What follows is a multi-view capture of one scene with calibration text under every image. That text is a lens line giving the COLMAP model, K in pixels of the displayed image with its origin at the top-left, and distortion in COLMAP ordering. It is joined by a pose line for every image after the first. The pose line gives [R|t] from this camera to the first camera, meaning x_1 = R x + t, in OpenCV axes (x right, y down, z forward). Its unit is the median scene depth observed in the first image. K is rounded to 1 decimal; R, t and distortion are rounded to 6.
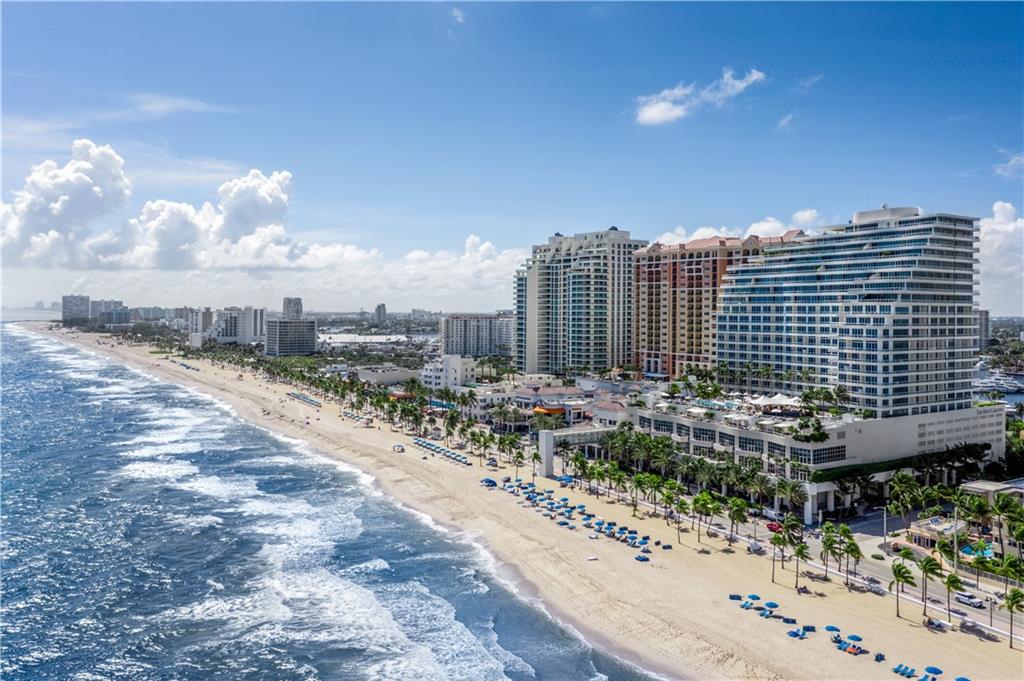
lens RADIAL K [[851.6, 0, 511.0], [0, 851.6, 318.3], [0, 0, 1]] dist [0.005976, 0.003388]
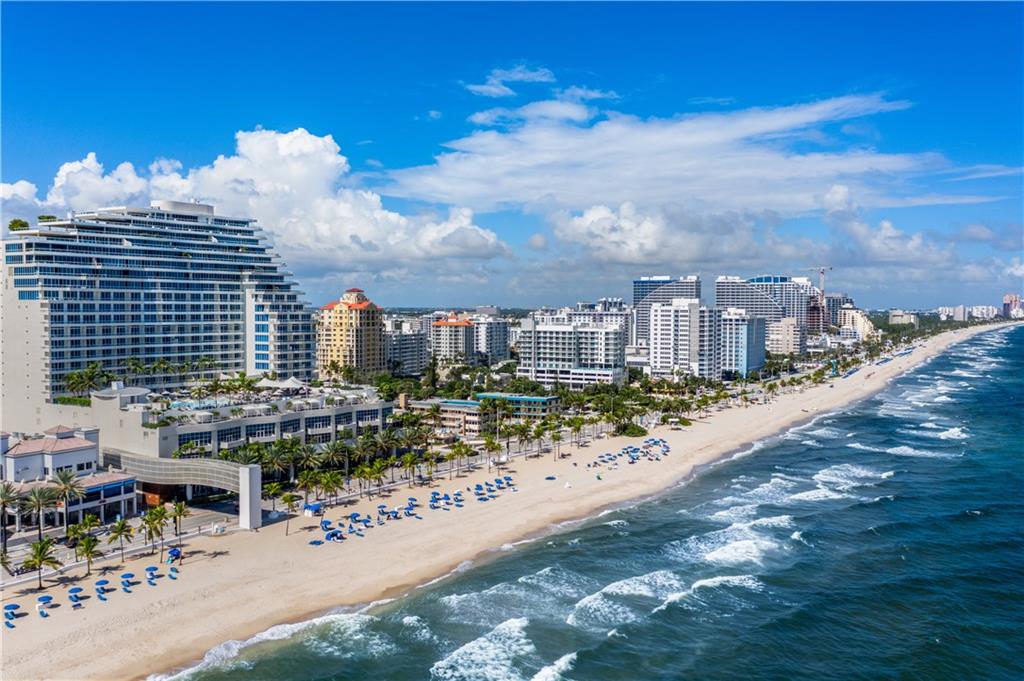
lens RADIAL K [[822.2, 0, 512.0], [0, 822.2, 340.5], [0, 0, 1]] dist [0.001593, 0.003197]
pose [[-0.466458, -0.043564, 0.883470, -0.606205], [-0.000162, 0.998791, 0.049165, -0.006369], [-0.884543, 0.022790, -0.465901, 1.020577]]
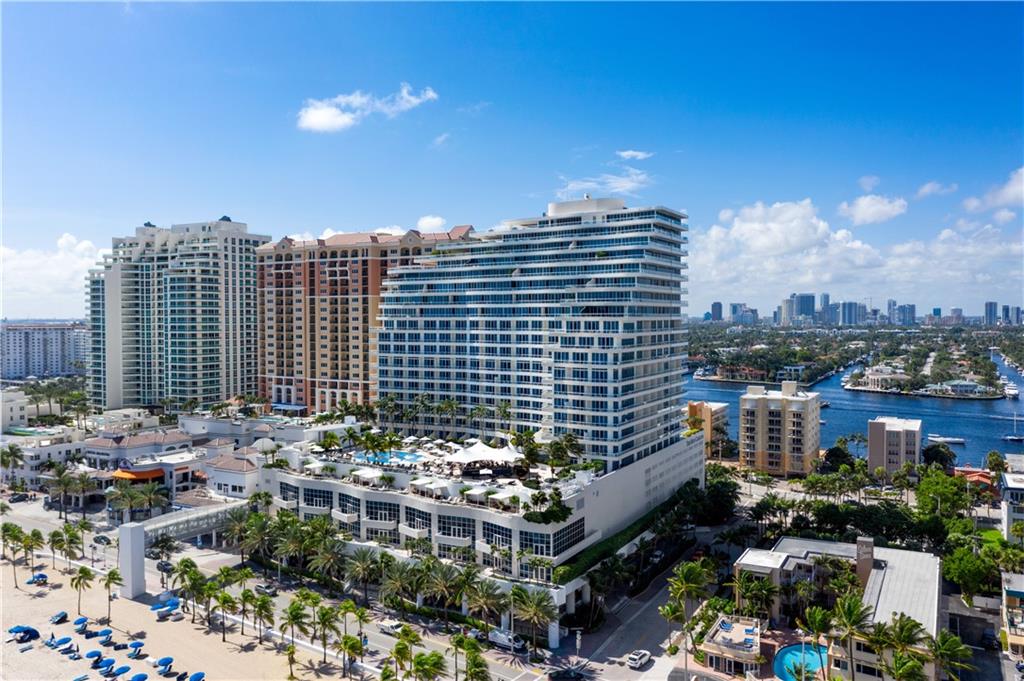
lens RADIAL K [[822.2, 0, 512.0], [0, 822.2, 340.5], [0, 0, 1]] dist [0.001593, 0.003197]
pose [[0.893442, -0.021616, 0.448659, 0.020609], [0.011368, 0.999610, 0.025522, -0.014312], [-0.449036, -0.017702, 0.893338, 0.302641]]
